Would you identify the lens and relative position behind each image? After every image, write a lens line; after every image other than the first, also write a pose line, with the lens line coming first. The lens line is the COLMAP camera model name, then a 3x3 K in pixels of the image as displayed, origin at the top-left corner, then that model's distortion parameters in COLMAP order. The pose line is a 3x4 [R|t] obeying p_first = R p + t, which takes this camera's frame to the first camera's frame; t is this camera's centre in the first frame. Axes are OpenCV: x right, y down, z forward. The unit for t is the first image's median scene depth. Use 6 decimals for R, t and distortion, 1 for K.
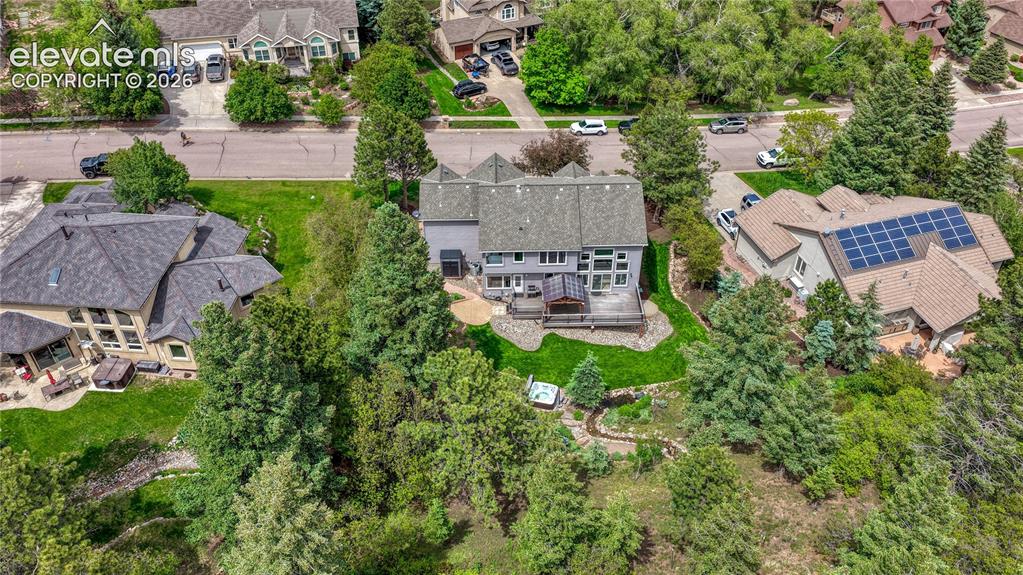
lens RADIAL K [[833.8, 0, 511.5], [0, 833.8, 305.9], [0, 0, 1]] dist [0.053217, -0.003822]
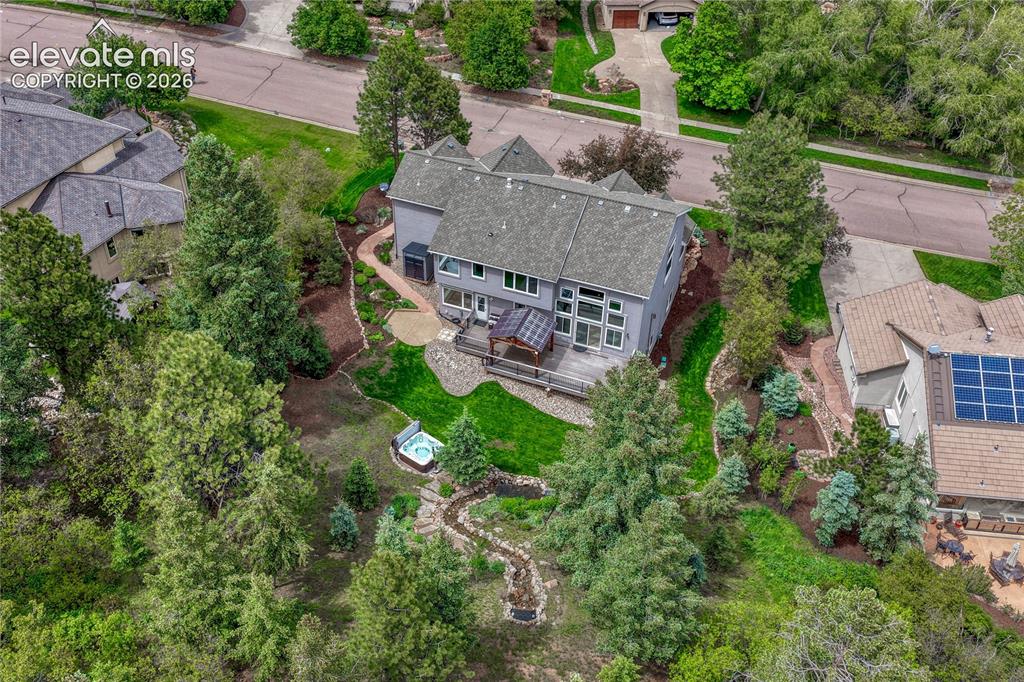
lens RADIAL K [[1040.5, 0, 468.8], [0, 1040.5, 342.0], [0, 0, 1]] dist [0.050352, 0.008349]
pose [[0.911157, 0.265122, -0.315441, 0.300413], [-0.268387, 0.962714, 0.033901, -0.025542], [0.312667, 0.053771, 0.948340, 0.114462]]
